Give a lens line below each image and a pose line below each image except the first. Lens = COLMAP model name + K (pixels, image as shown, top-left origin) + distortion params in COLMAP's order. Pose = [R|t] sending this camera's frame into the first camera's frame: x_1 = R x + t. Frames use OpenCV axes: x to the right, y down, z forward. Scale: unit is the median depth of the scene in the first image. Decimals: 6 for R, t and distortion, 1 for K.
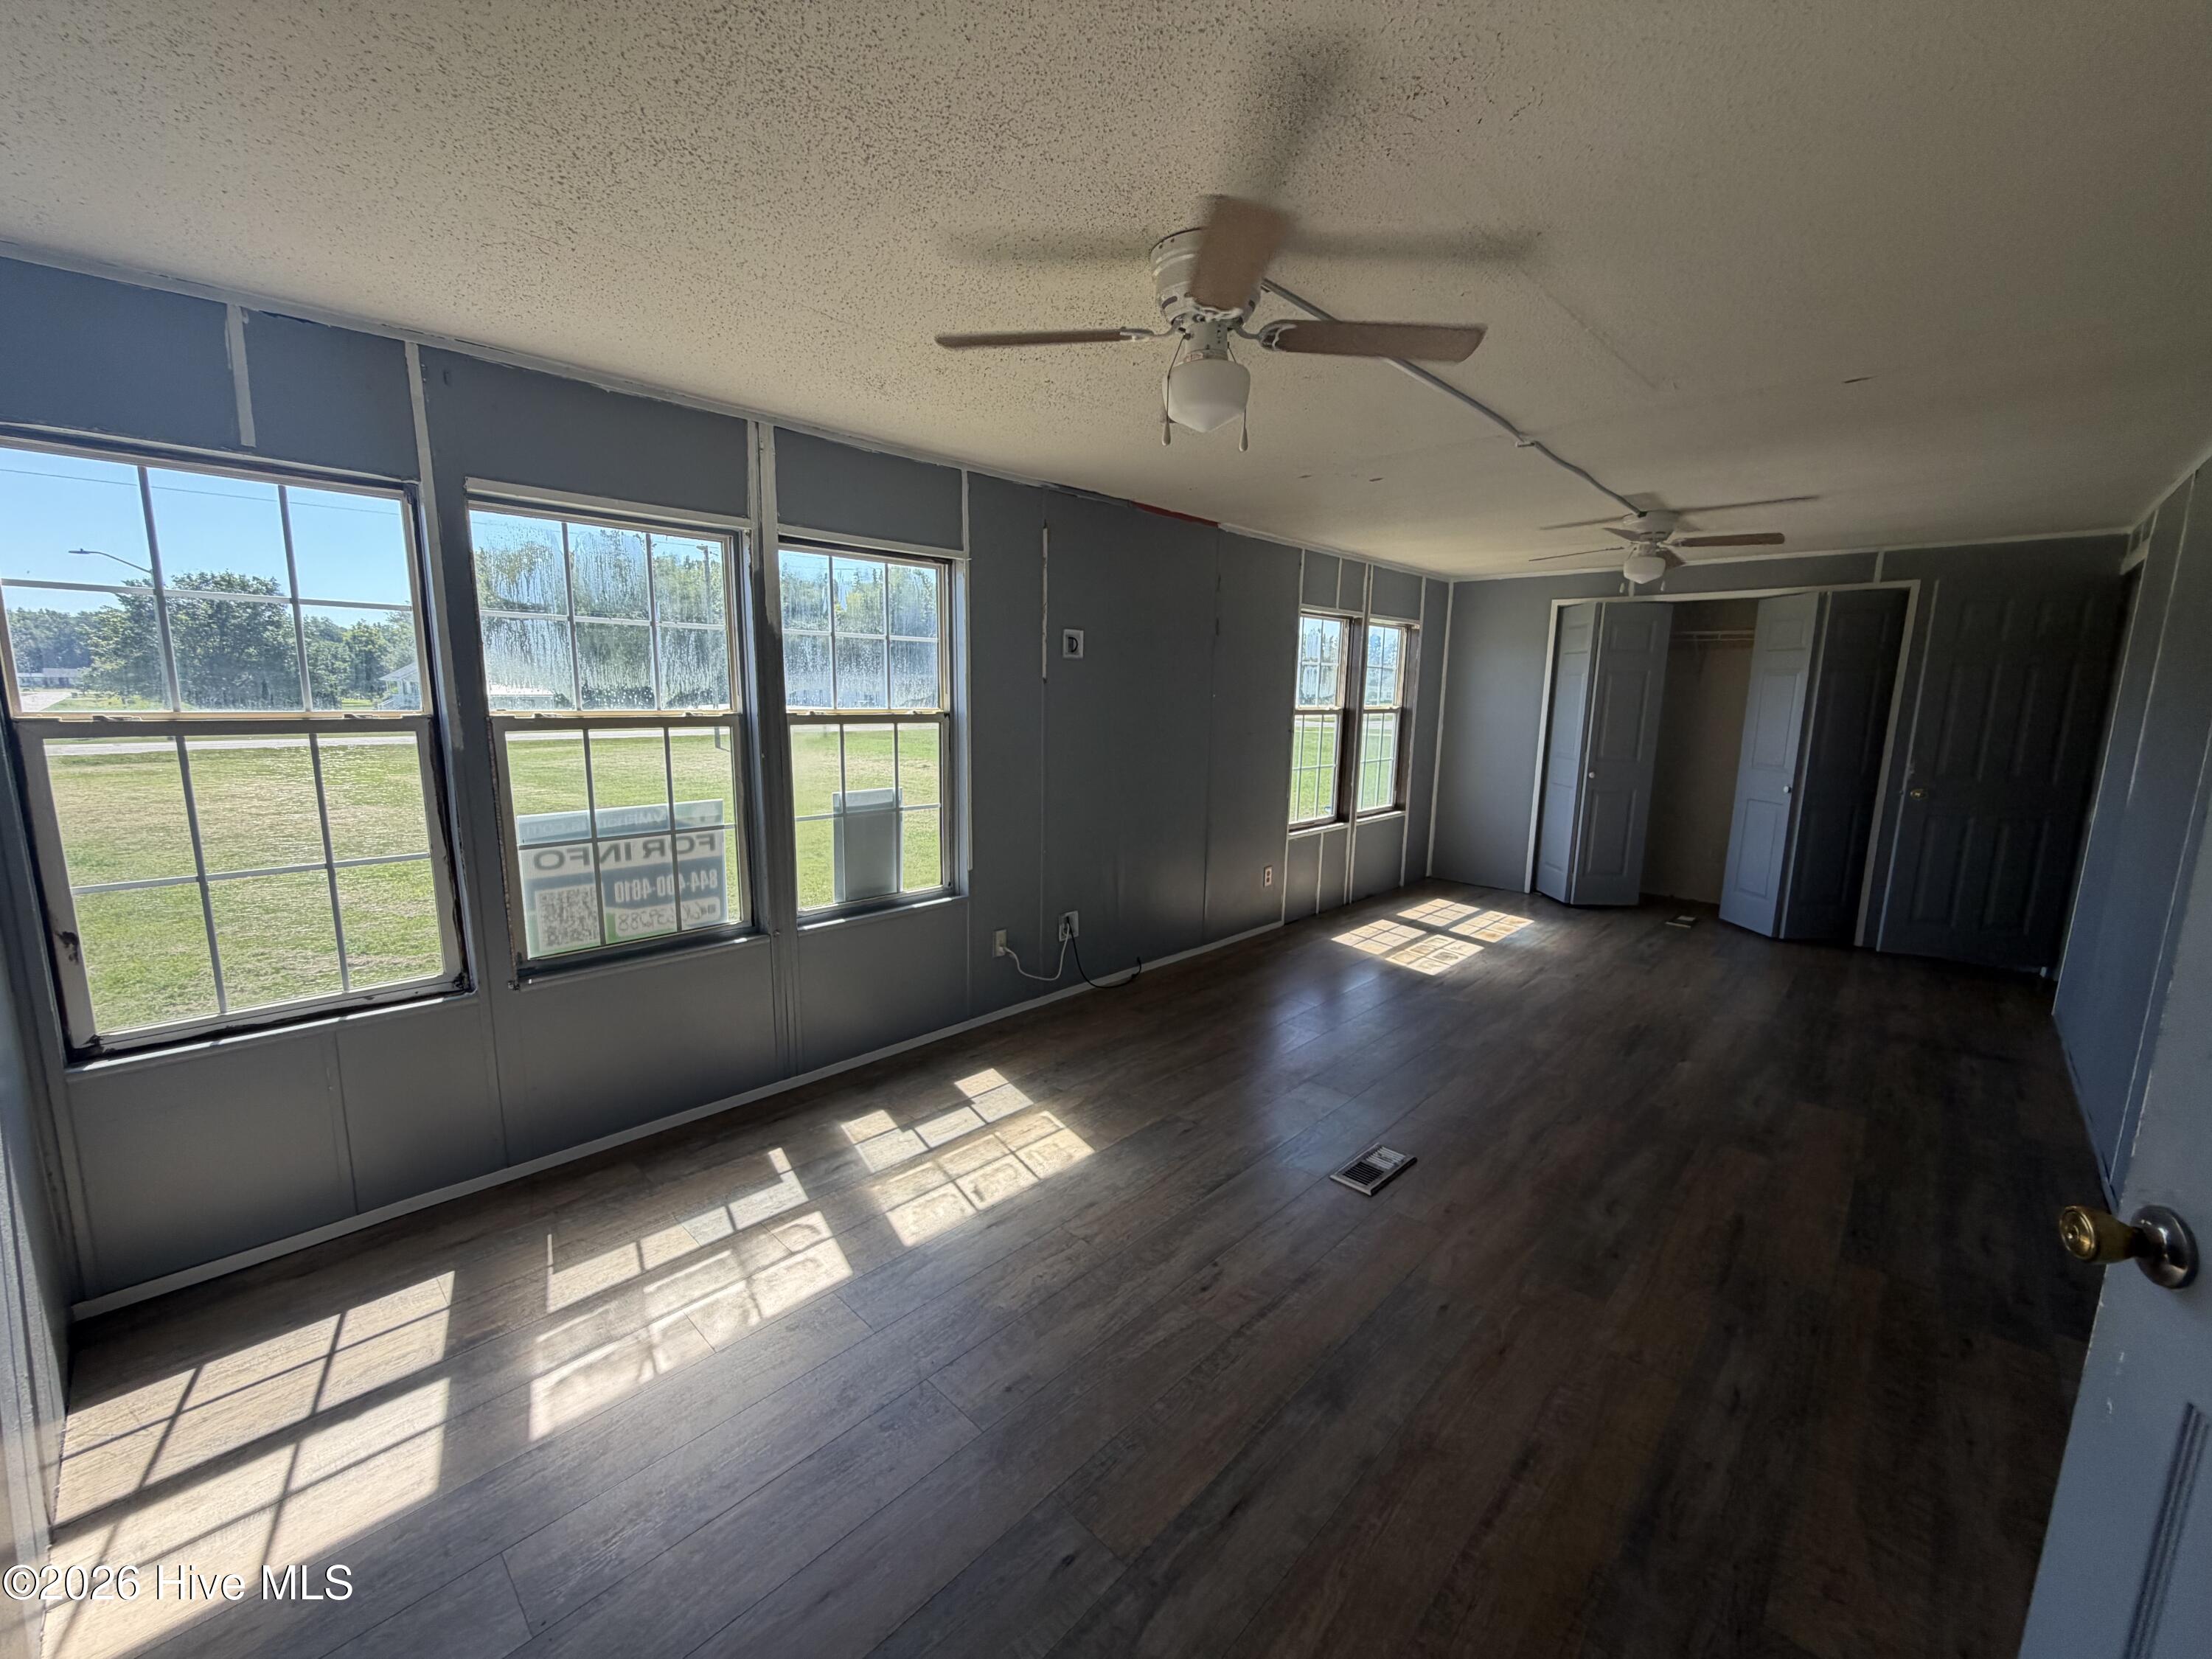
lens RADIAL K [[885.3, 0, 1106.2], [0, 885.3, 833.1], [0, 0, 1]] dist [0.002227, -0.001634]
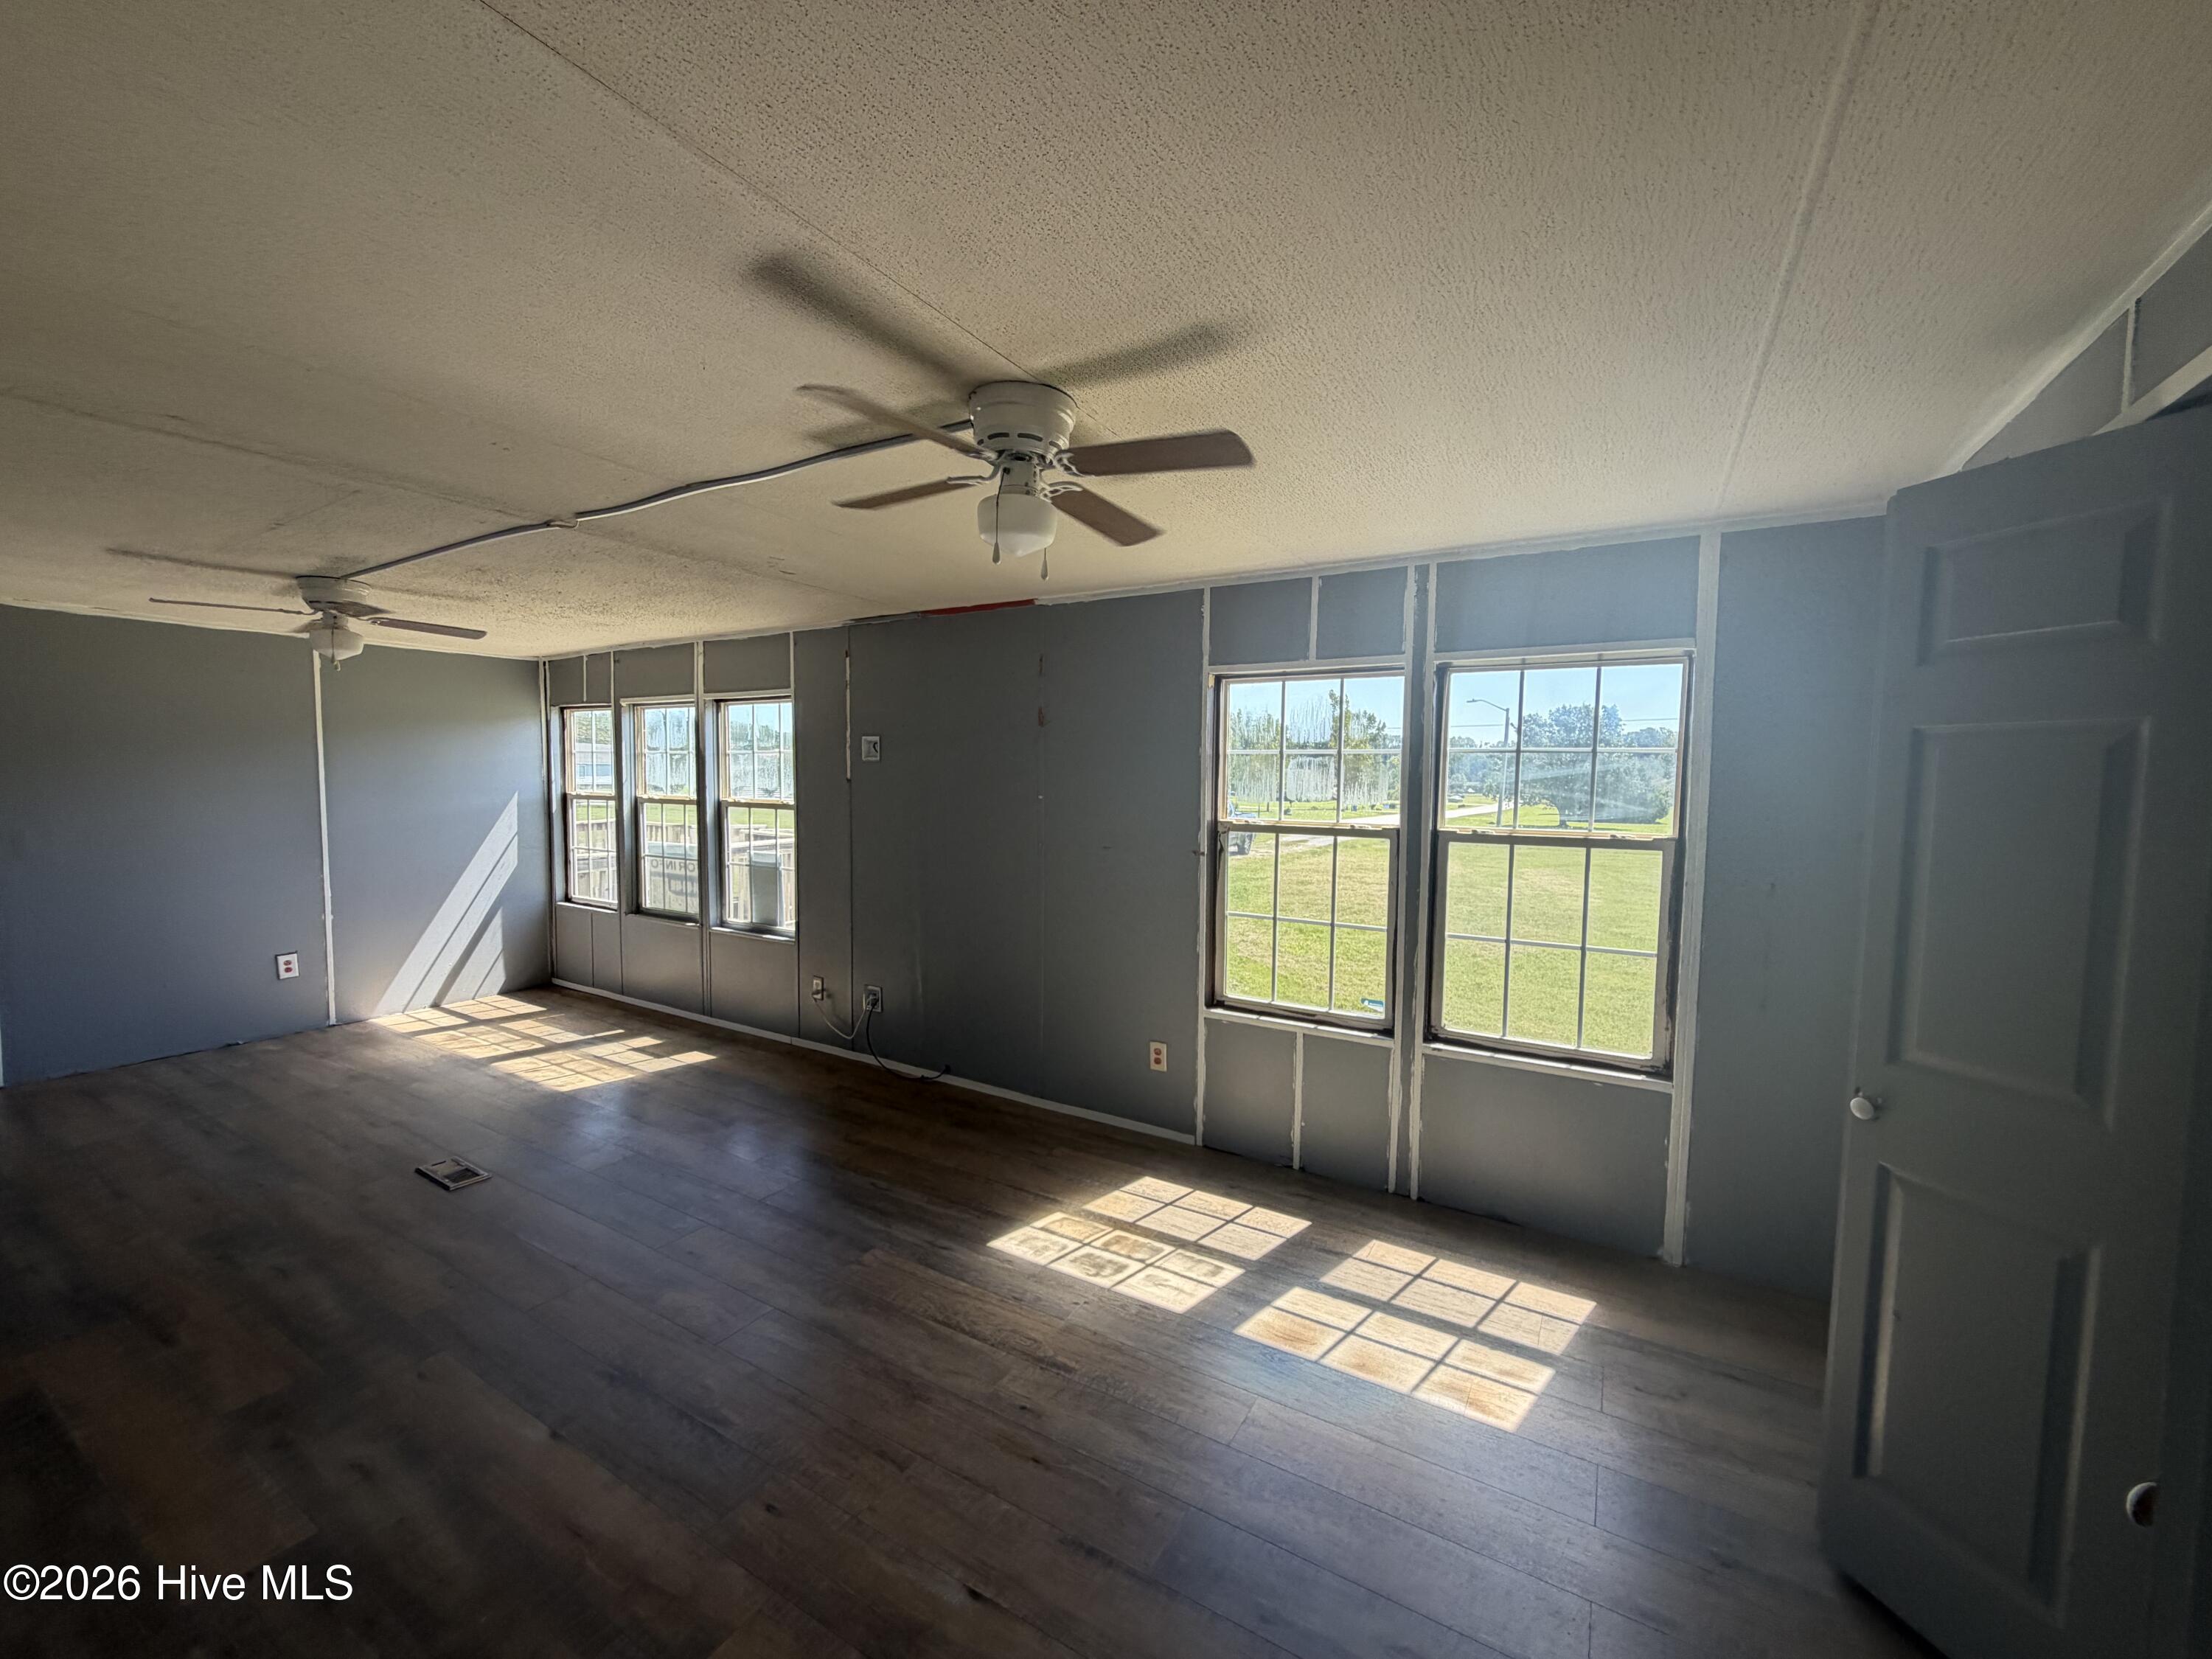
lens RADIAL K [[885.3, 0, 1093.0], [0, 885.3, 838.2], [0, 0, 1]] dist [0.002227, -0.001634]
pose [[0.212607, 0.044513, -0.976123, 1.378315], [-0.177439, 0.984112, 0.006230, -0.189063], [0.960892, 0.171878, 0.217127, 1.260003]]
